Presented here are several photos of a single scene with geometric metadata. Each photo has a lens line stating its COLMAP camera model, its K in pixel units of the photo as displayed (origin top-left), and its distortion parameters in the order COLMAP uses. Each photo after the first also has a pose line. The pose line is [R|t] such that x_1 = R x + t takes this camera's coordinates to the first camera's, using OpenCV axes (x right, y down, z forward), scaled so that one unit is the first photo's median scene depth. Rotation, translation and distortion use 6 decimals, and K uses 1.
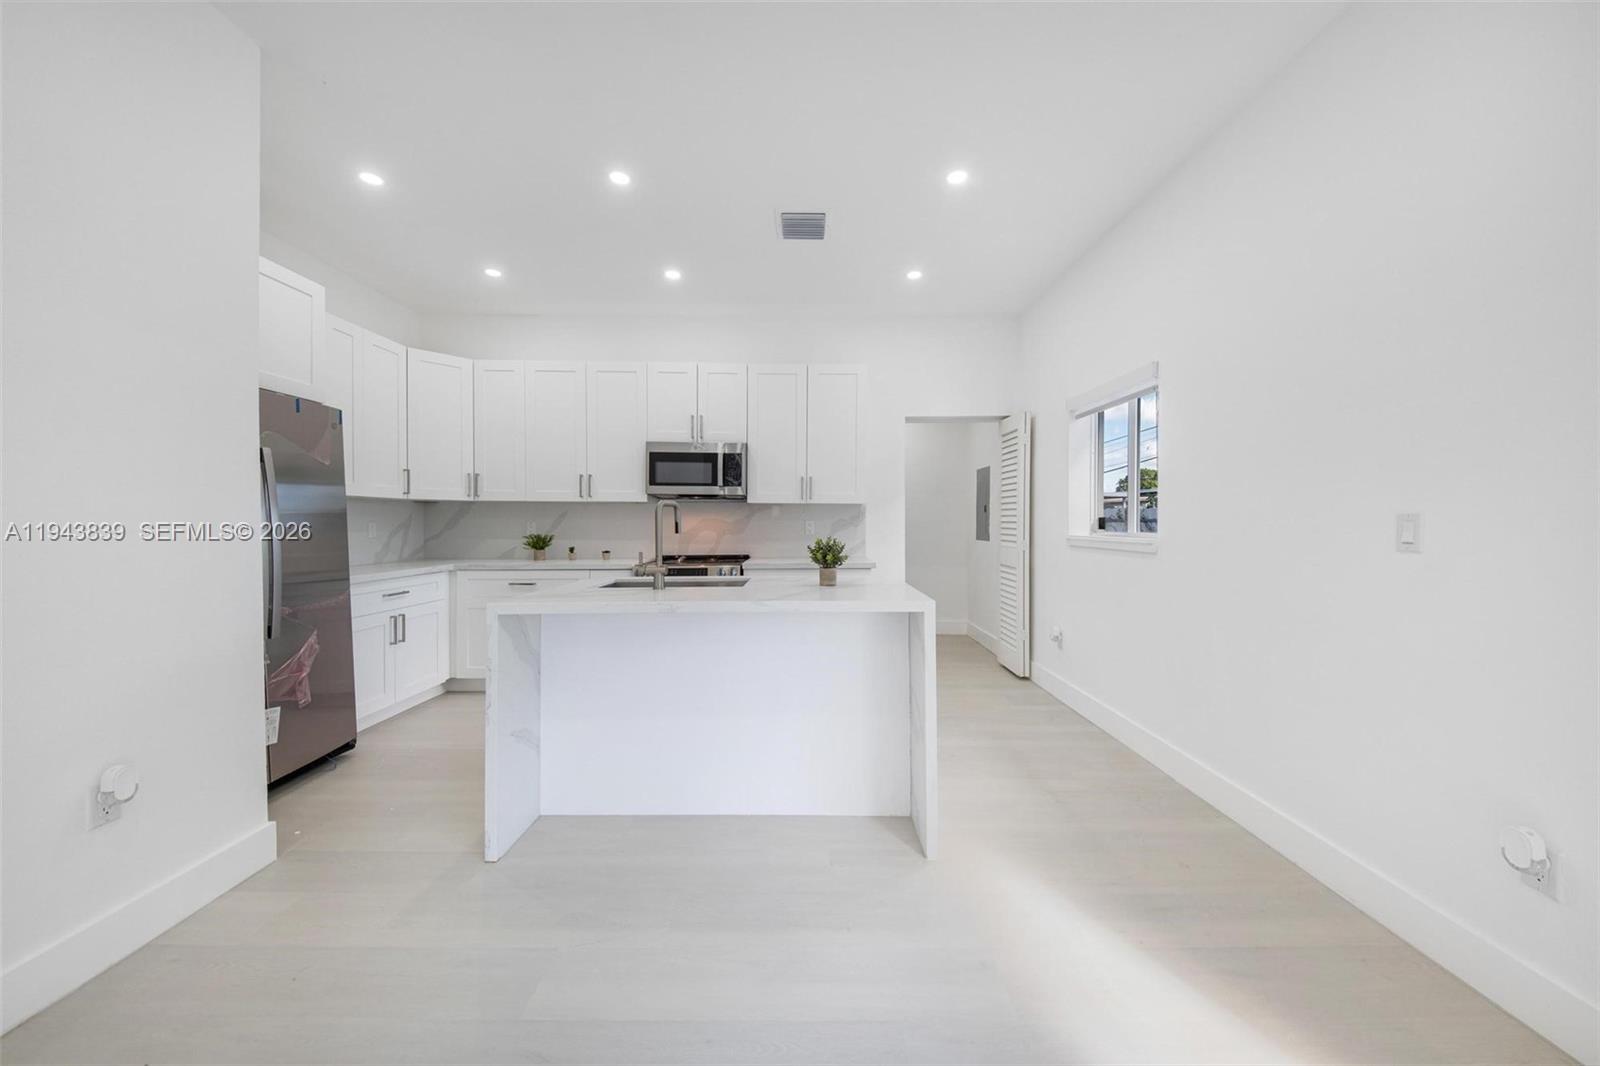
lens RADIAL K [[547.1, 0, 800.8], [0, 547.1, 522.1], [0, 0, 1]] dist [0.032443, -0.000004]
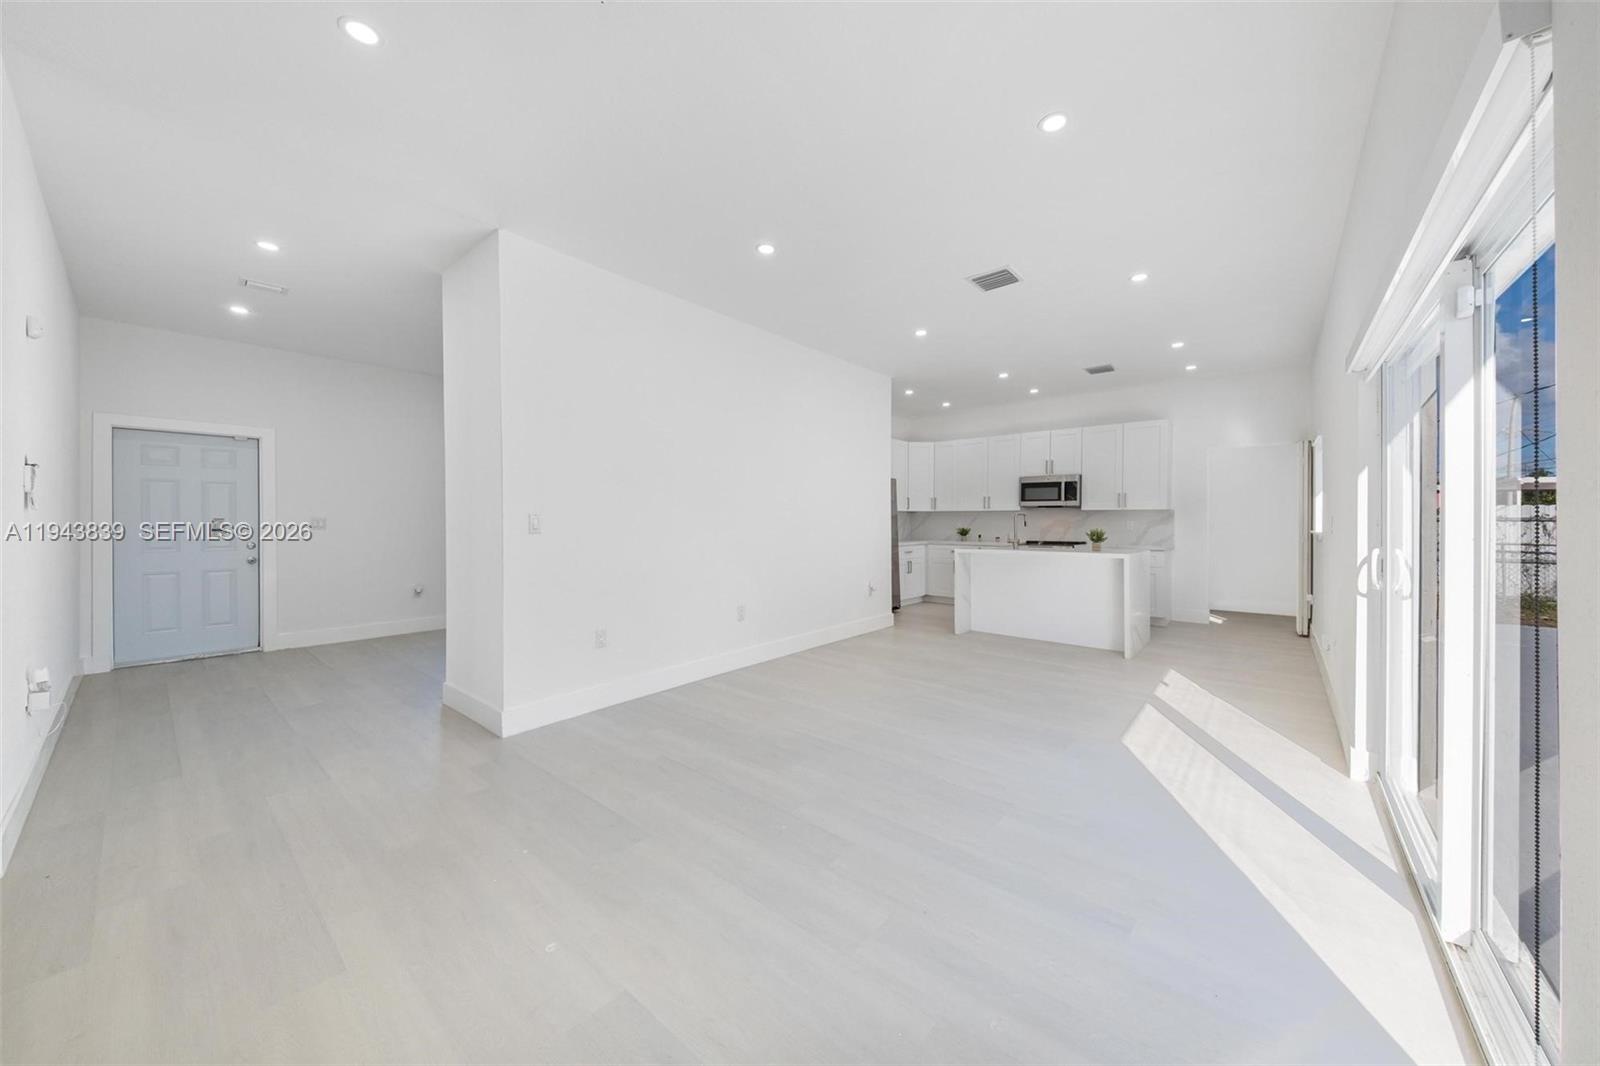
lens RADIAL K [[542.1, 0, 797.3], [0, 542.1, 524.4], [0, 0, 1]] dist [-0.000014, -0.000068]
pose [[0.757809, 0.001277, -0.652476, 0.333296], [0.000848, 0.999995, 0.002943, 0.003610], [0.652476, -0.002784, 0.757804, -0.845957]]
